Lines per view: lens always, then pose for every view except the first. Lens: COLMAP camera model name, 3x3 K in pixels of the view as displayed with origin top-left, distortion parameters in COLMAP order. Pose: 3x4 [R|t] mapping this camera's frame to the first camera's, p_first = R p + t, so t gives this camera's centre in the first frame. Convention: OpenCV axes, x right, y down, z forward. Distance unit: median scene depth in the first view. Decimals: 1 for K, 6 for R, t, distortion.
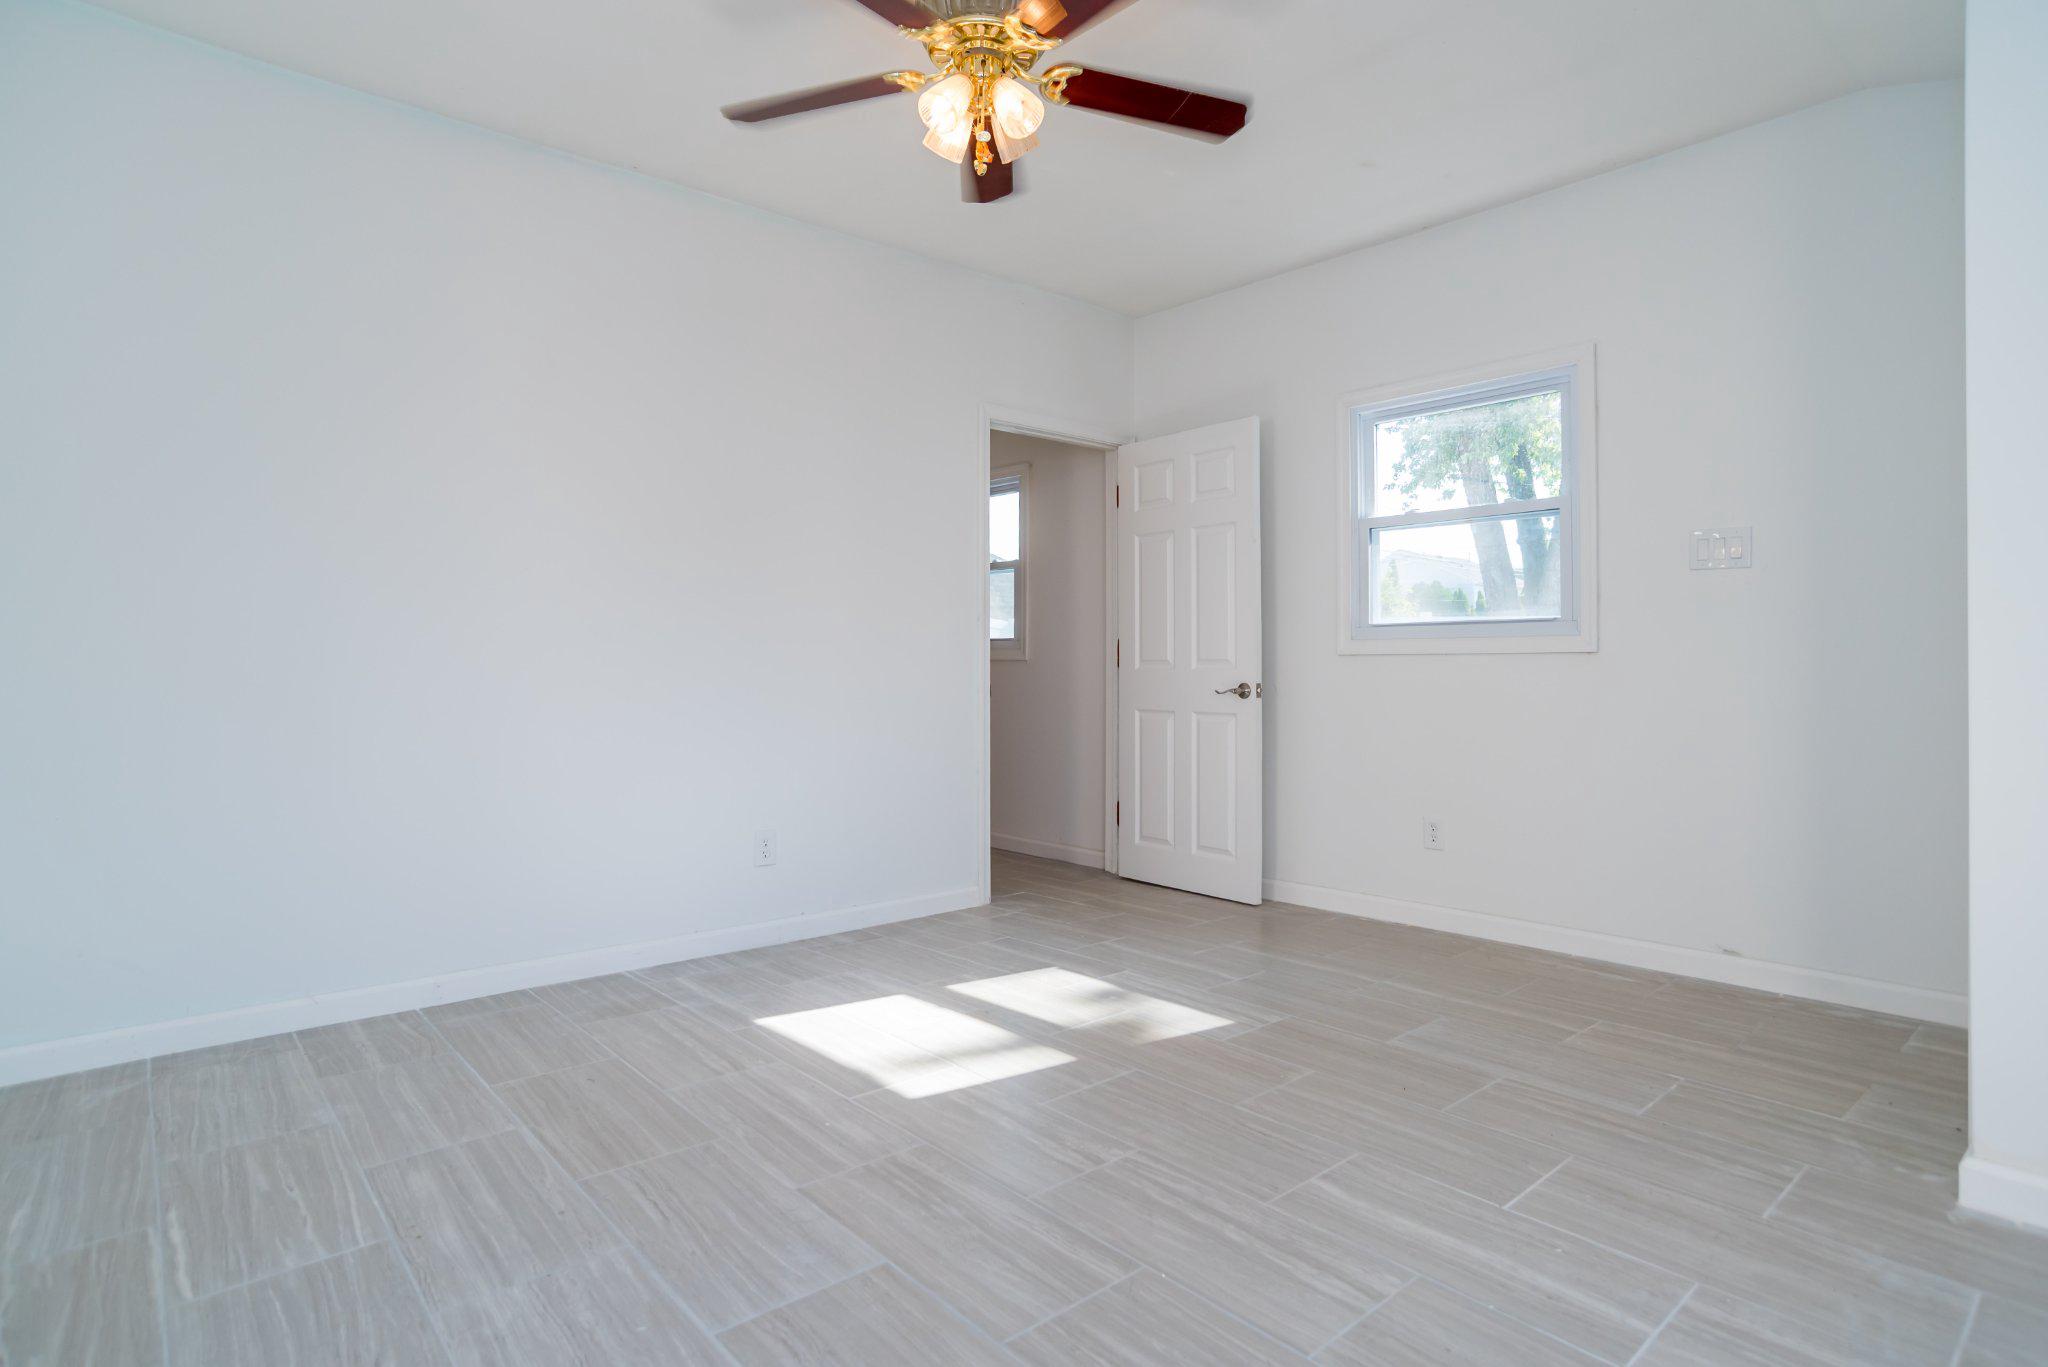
lens RADIAL K [[1067.6, 0, 1031.4], [0, 1067.6, 662.6], [0, 0, 1]] dist [-0.079137, 0.039000]
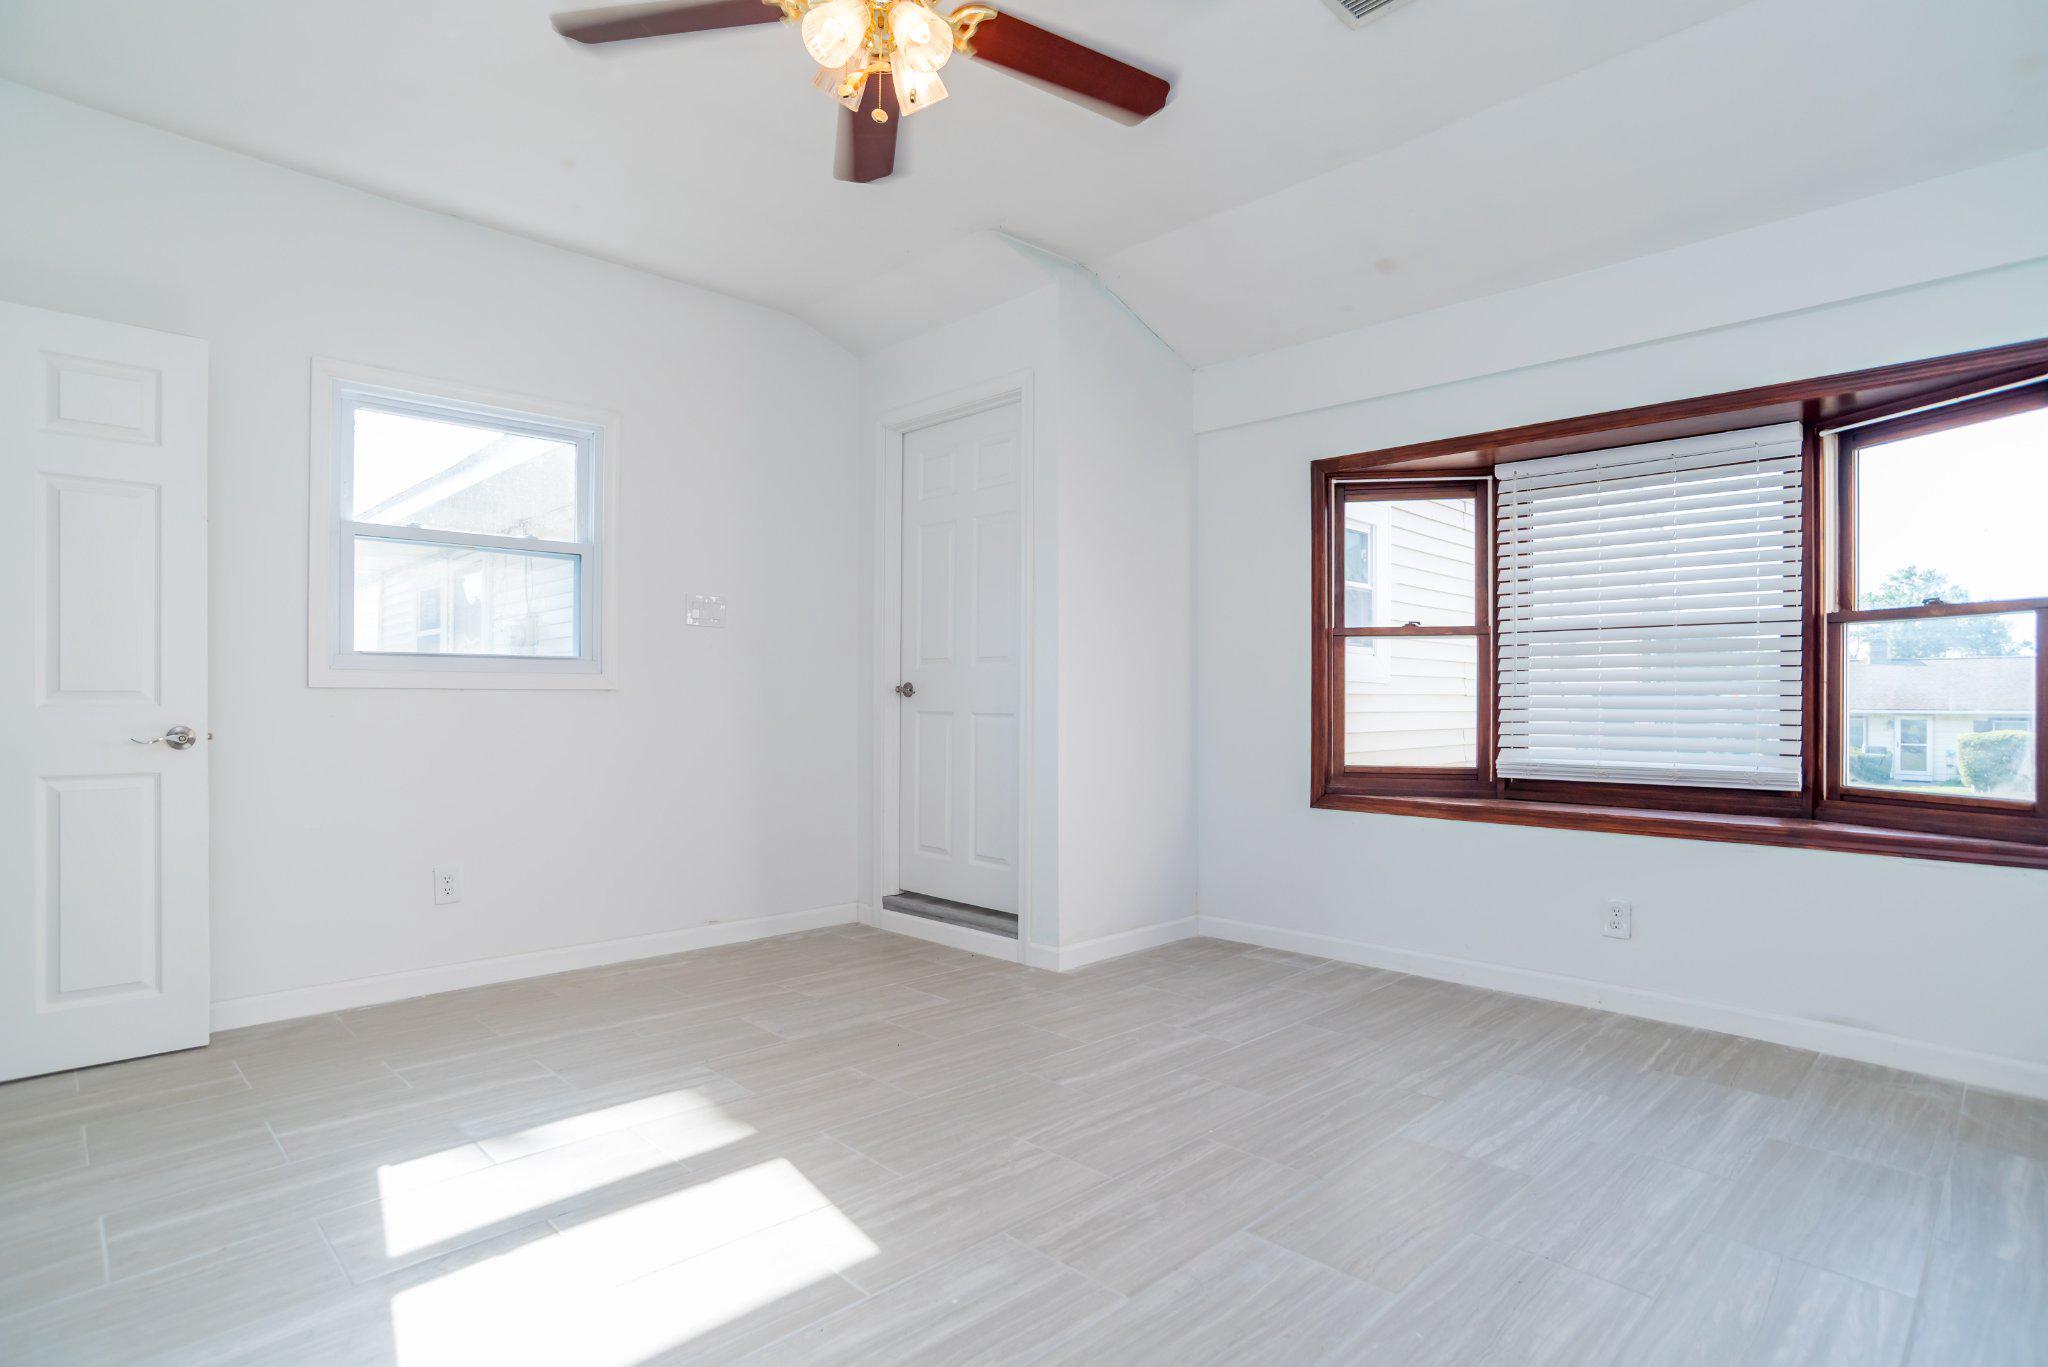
lens RADIAL K [[1040.2, 0, 1024.5], [0, 1040.2, 710.7], [0, 0, 1]] dist [-0.048708, 0.000831]
pose [[-0.052680, -0.007348, 0.998584, -0.895190], [-0.006570, 0.999954, 0.007012, 0.002099], [-0.998590, -0.006192, -0.052726, 0.943043]]
